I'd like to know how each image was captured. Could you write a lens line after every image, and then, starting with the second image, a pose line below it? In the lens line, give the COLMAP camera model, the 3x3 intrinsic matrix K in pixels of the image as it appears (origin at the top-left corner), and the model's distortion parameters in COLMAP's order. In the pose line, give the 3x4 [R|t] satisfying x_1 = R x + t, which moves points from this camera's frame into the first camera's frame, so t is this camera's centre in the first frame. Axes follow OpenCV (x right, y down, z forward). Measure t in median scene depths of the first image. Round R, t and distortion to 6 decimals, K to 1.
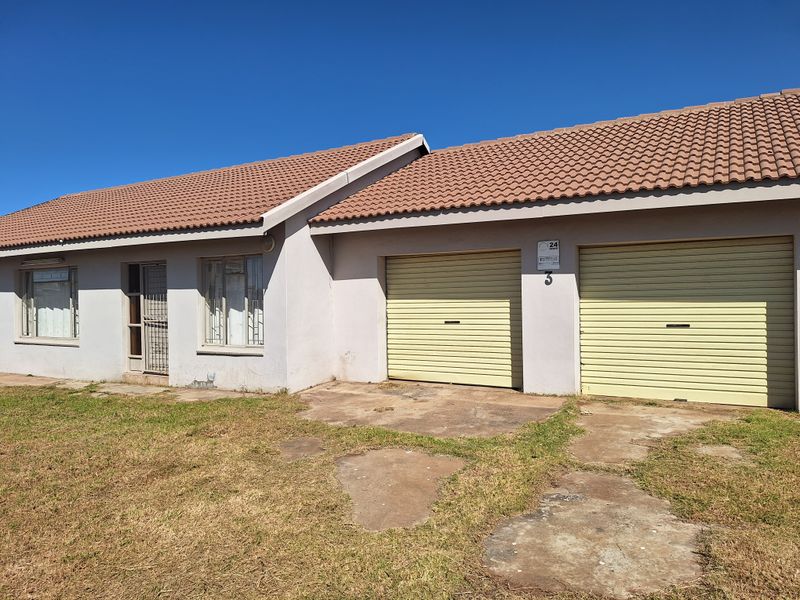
lens RADIAL K [[559.9, 0, 397.3], [0, 559.9, 302.3], [0, 0, 1]] dist [0.070862, -0.111140]
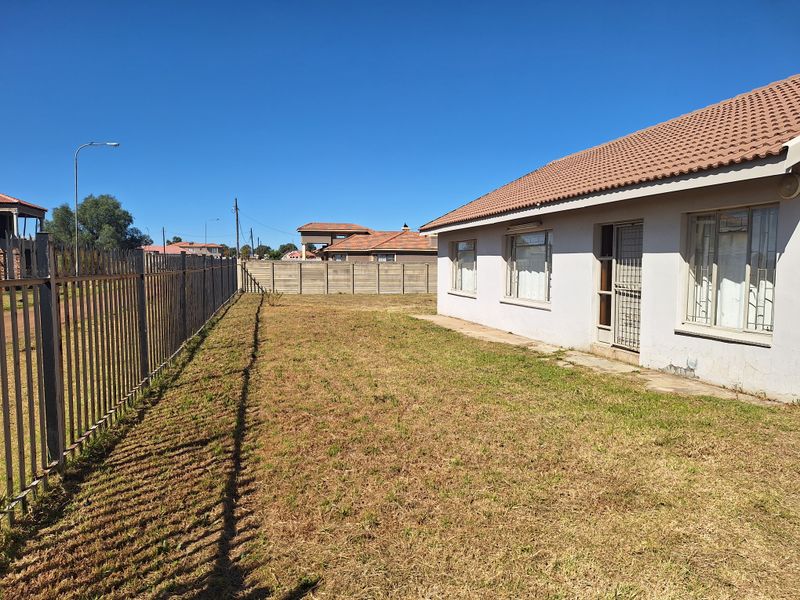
lens RADIAL K [[559.9, 0, 397.3], [0, 559.9, 302.3], [0, 0, 1]] dist [0.070862, -0.111140]
pose [[0.695445, 0.066828, -0.715465, -0.050845], [-0.020914, 0.997127, 0.072808, -0.003499], [0.718275, -0.035670, 0.694844, 0.141871]]
